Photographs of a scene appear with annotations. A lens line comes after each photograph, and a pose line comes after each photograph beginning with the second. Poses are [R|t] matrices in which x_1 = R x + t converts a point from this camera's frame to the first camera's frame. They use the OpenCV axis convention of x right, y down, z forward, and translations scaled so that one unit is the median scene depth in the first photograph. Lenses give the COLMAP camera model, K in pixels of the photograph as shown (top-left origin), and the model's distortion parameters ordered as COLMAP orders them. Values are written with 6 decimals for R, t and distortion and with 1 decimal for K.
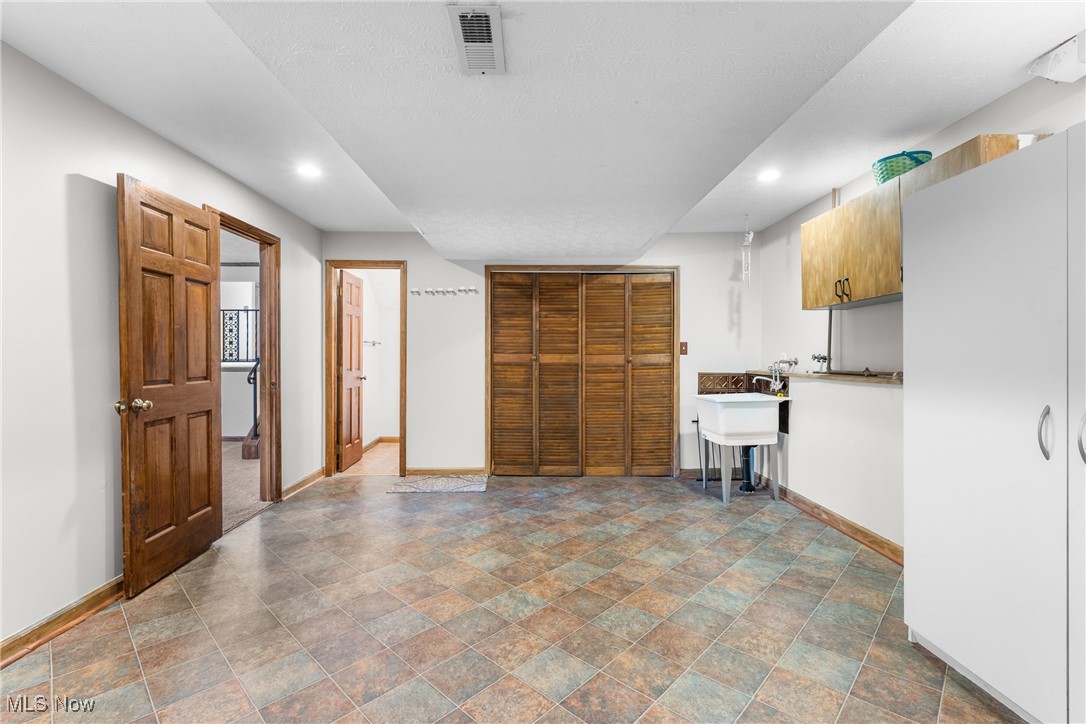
lens RADIAL K [[481.9, 0, 545.3], [0, 481.9, 349.2], [0, 0, 1]] dist [-0.004079, 0.000105]
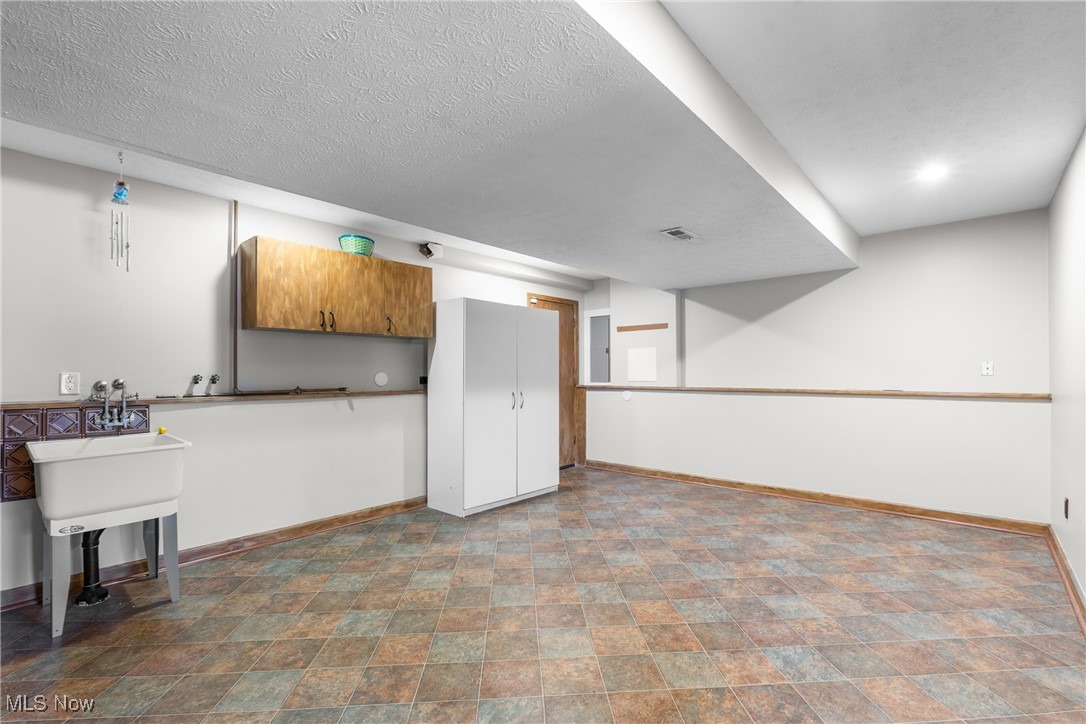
lens RADIAL K [[485.0, 0, 549.1], [0, 485.0, 369.3], [0, 0, 1]] dist [-0.002375, -0.000312]
pose [[-0.737018, 0.012106, 0.675765, -0.624153], [-0.006637, 0.999662, -0.025148, 0.024893], [-0.675841, -0.023019, -0.736688, 1.597553]]
